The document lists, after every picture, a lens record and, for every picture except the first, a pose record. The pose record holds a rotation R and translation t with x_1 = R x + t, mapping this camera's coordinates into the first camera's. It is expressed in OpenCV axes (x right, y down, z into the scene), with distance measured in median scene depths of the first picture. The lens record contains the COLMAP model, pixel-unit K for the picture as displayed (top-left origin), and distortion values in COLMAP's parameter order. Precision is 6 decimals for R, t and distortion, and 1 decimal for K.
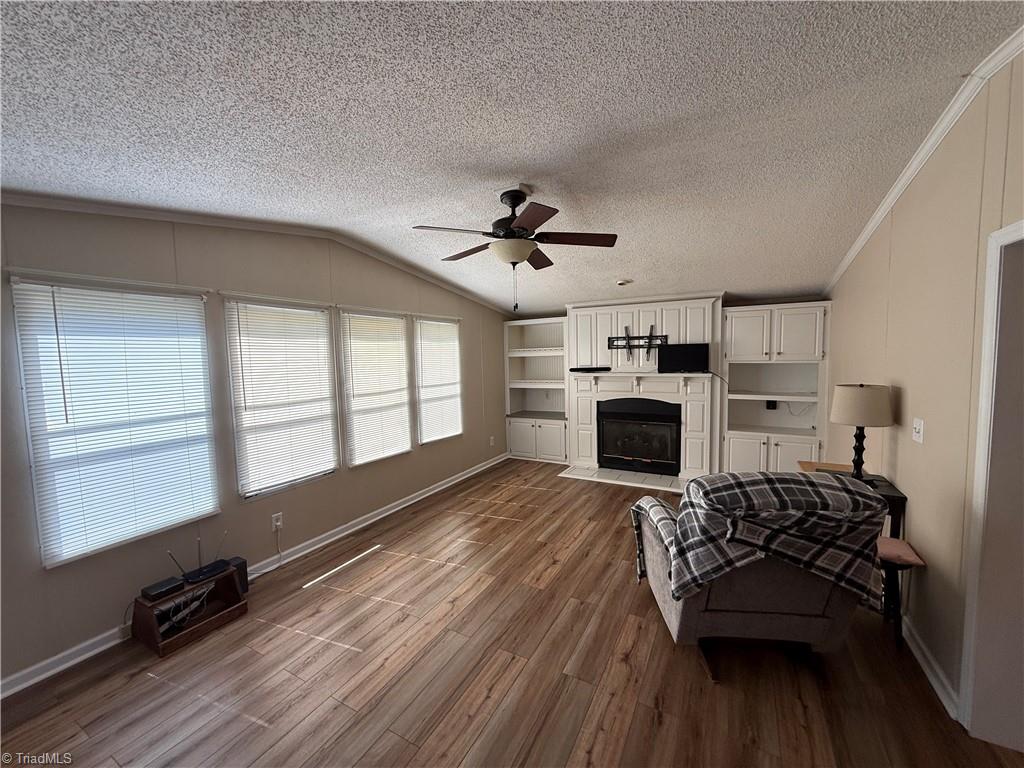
lens RADIAL K [[406.7, 0, 512.2], [0, 406.7, 386.6], [0, 0, 1]] dist [0.000641, 0.000036]
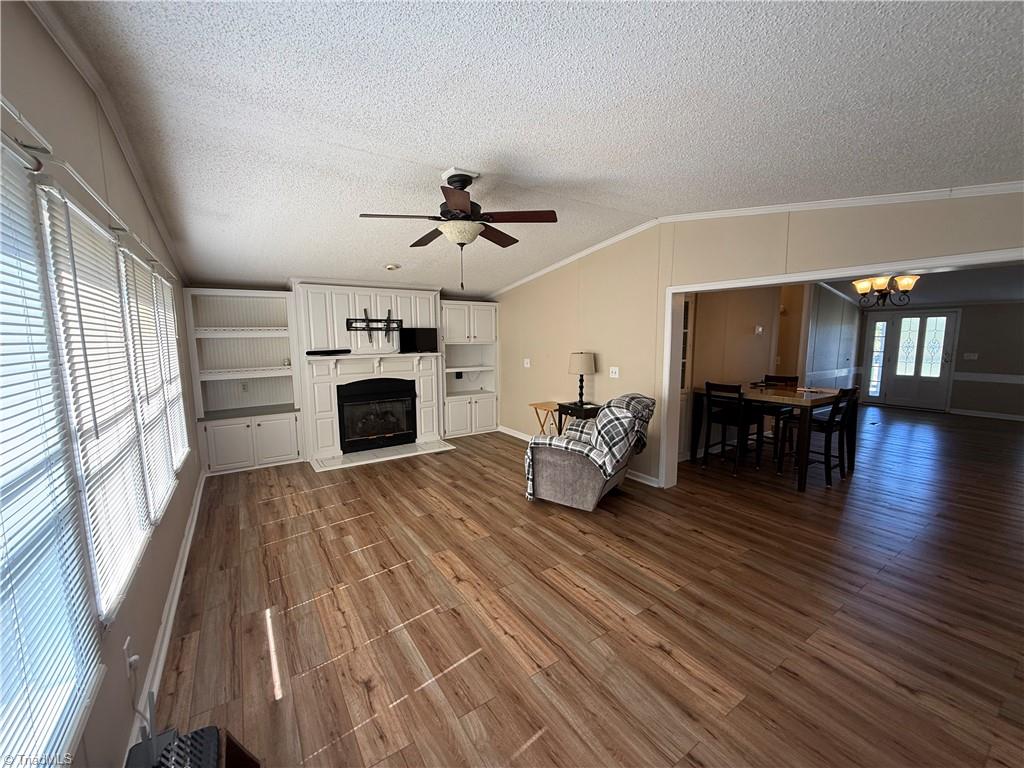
lens RADIAL K [[406.7, 0, 505.8], [0, 406.7, 388.3], [0, 0, 1]] dist [0.000641, 0.000036]
pose [[0.466325, -0.097008, 0.879278, -0.500669], [0.067784, 0.994965, 0.073822, -0.001621], [-0.882013, 0.025176, 0.470553, 0.227934]]
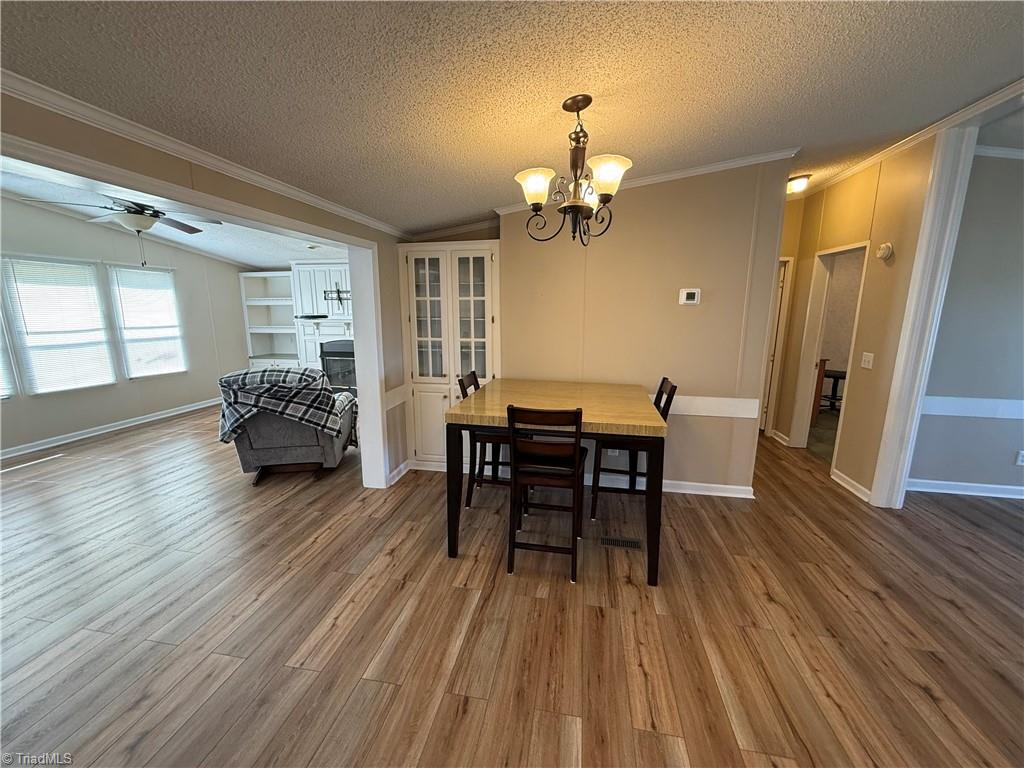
lens RADIAL K [[406.7, 0, 508.5], [0, 406.7, 380.7], [0, 0, 1]] dist [0.000641, 0.000036]
pose [[0.949353, -0.029966, 0.312780, 0.407469], [0.000383, 0.995552, 0.094218, 0.037968], [-0.314212, -0.089326, 0.945141, -0.399098]]
